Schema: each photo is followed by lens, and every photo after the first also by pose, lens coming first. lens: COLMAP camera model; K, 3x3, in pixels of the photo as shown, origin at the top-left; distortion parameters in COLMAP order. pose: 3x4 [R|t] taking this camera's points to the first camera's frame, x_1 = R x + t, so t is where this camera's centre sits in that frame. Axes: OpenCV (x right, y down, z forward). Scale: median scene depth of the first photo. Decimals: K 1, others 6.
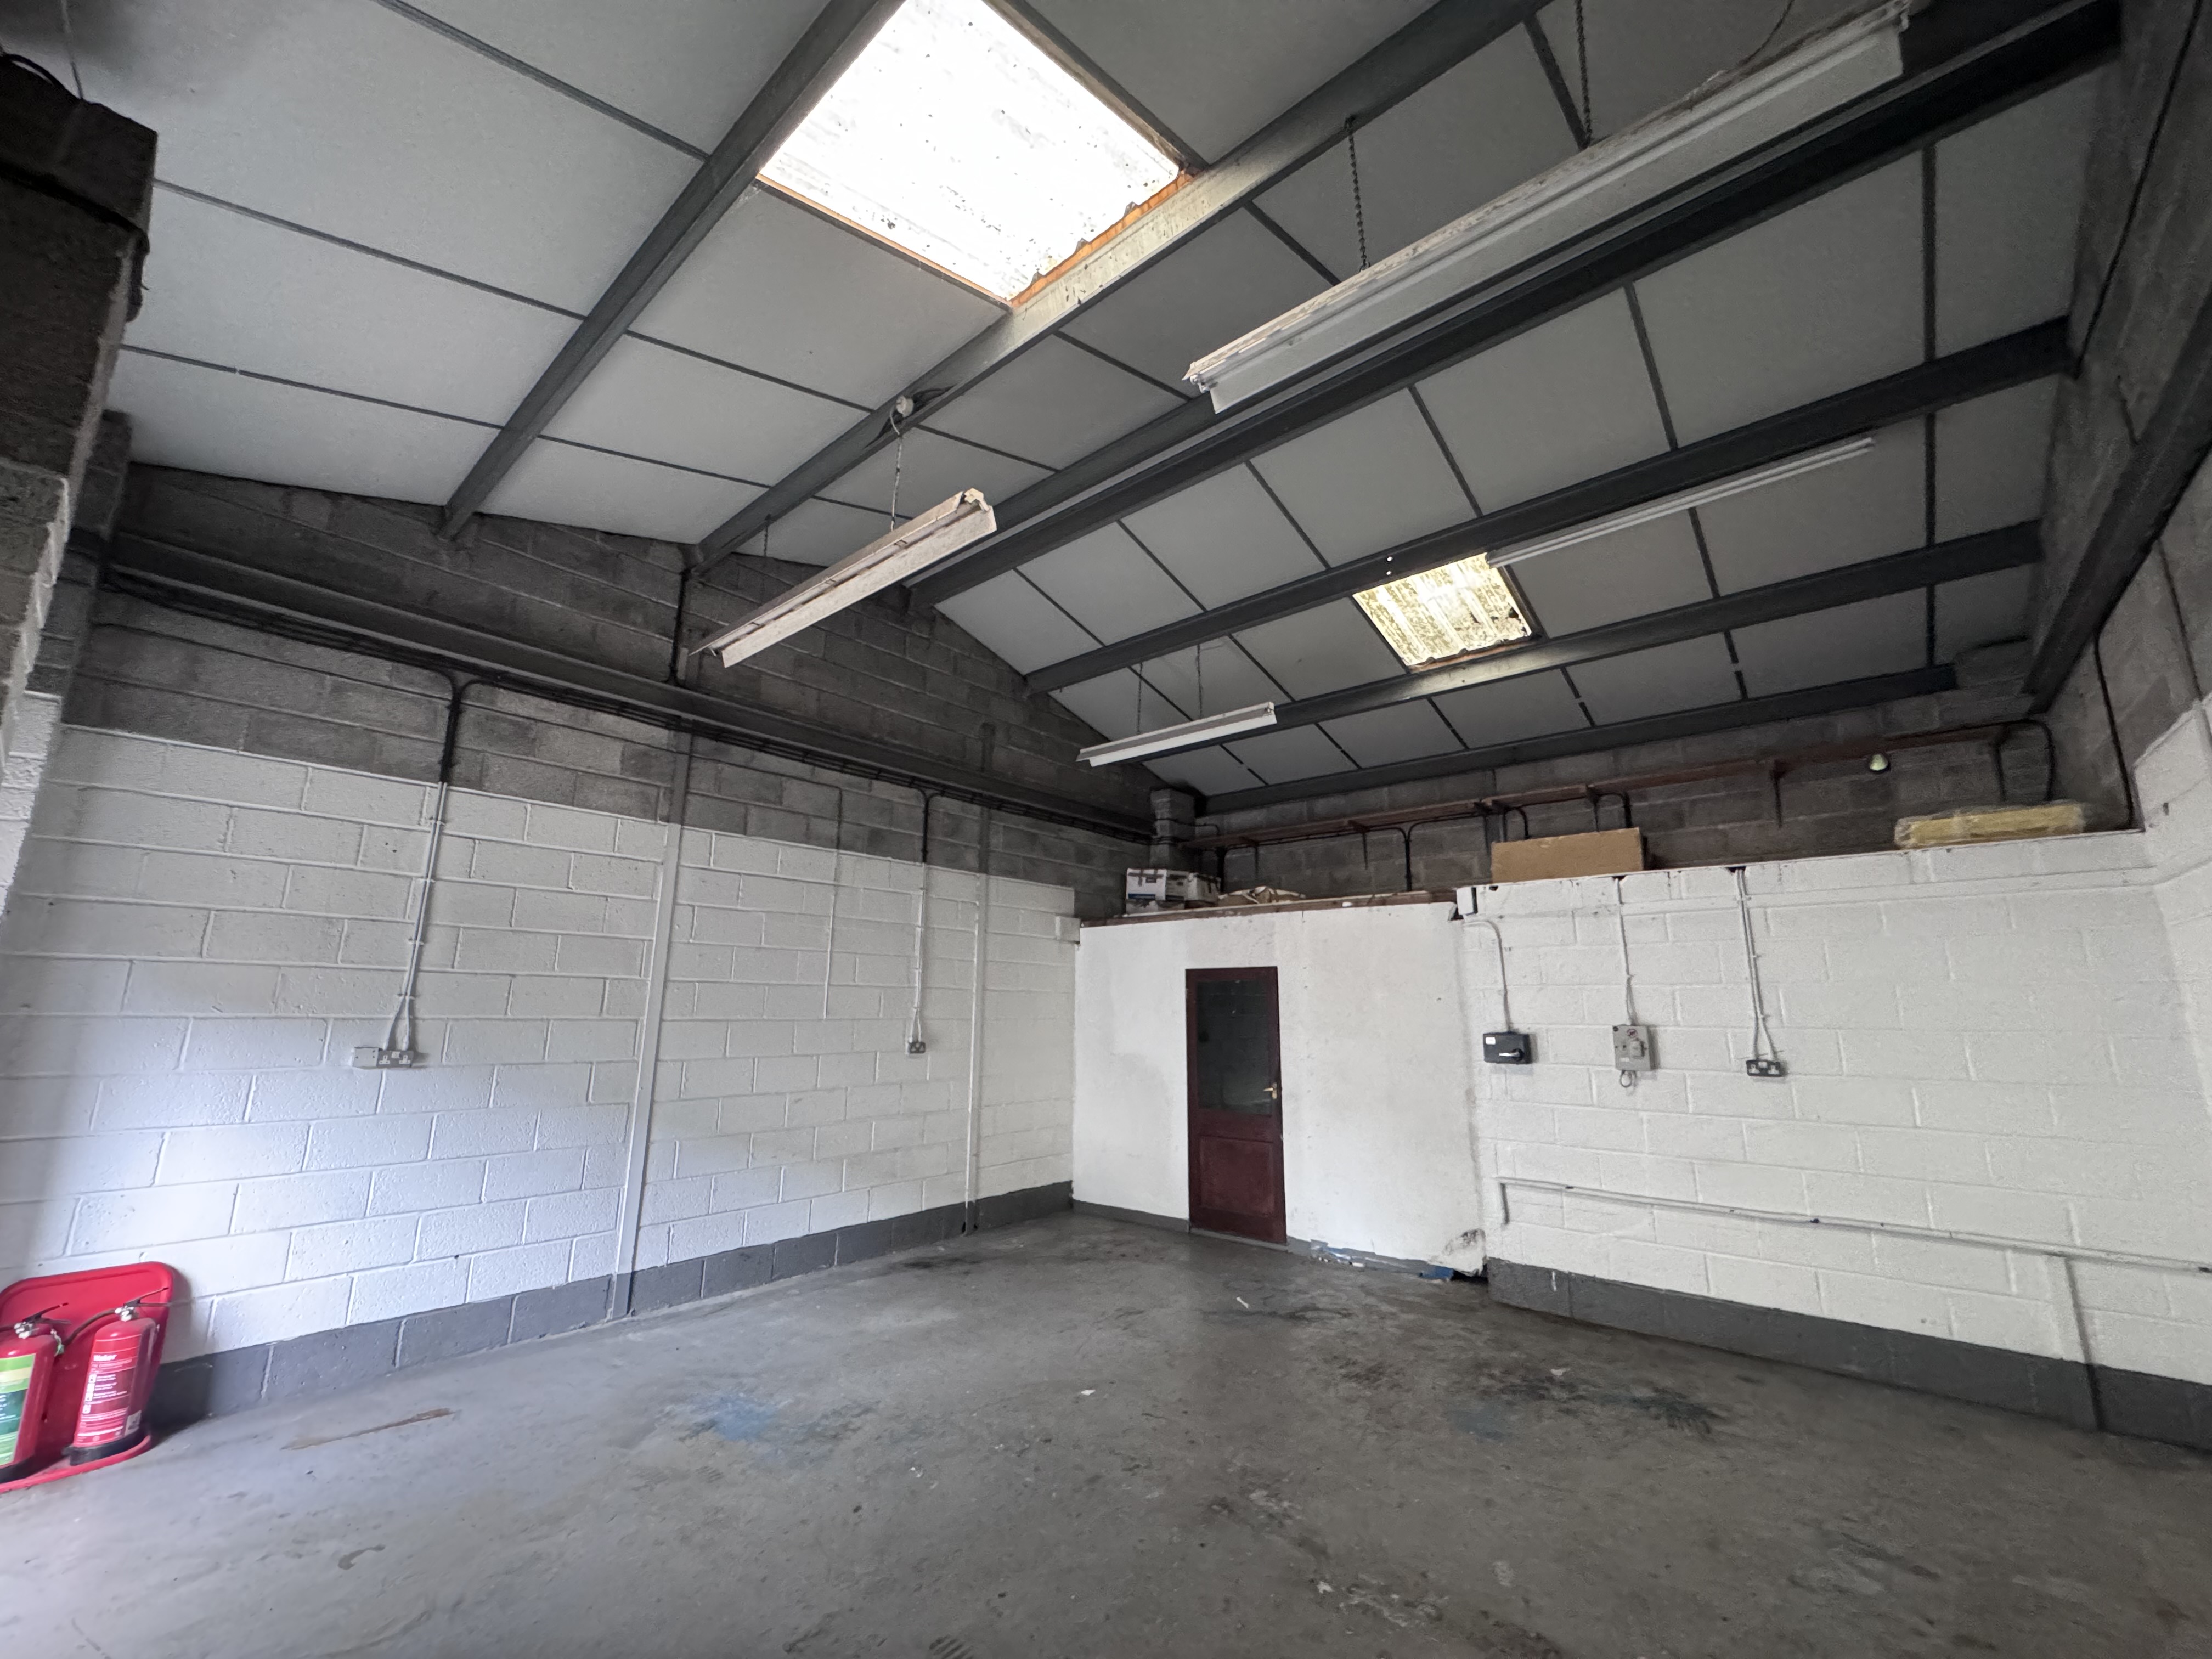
lens RADIAL K [[880.8, 0, 1105.0], [0, 880.8, 834.4], [0, 0, 1]] dist [-0.002284, -0.000210]
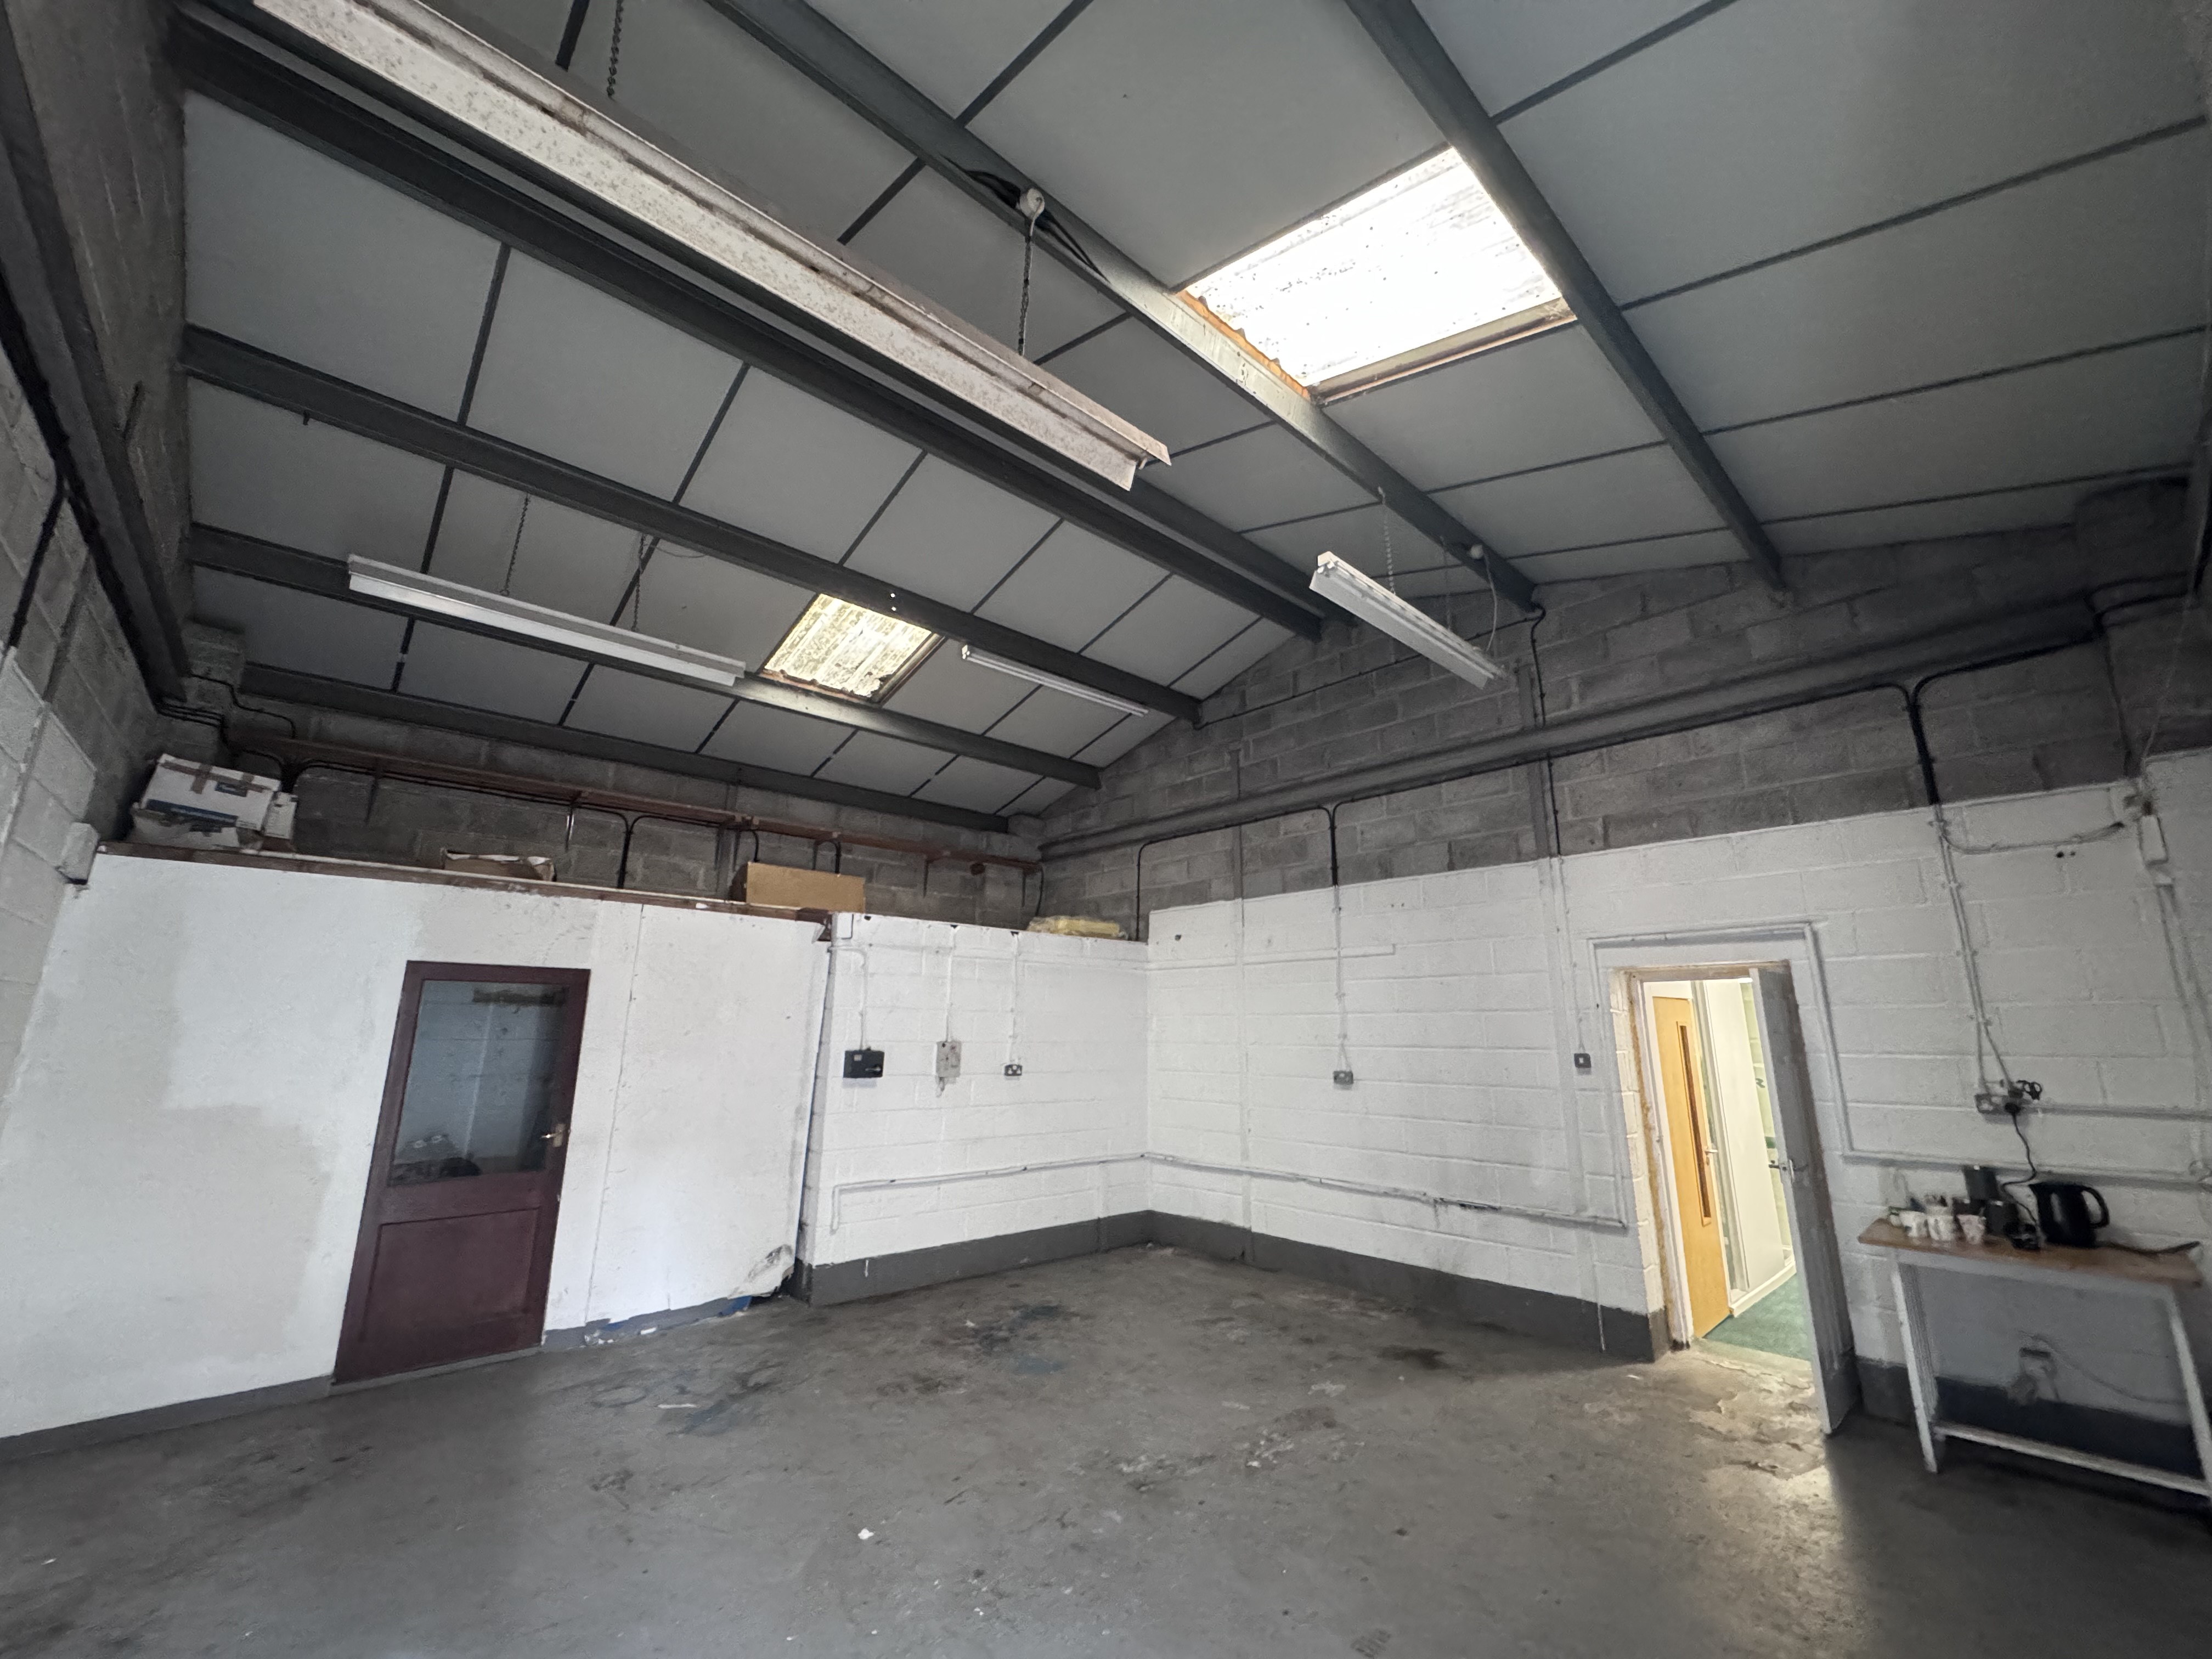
lens RADIAL K [[880.8, 0, 1105.0], [0, 880.8, 834.4], [0, 0, 1]] dist [-0.002284, -0.000210]
pose [[0.132557, 0.214118, 0.967772, -0.524881], [-0.204307, 0.961323, -0.184708, 0.089179], [-0.969890, -0.173239, 0.171176, 0.469447]]
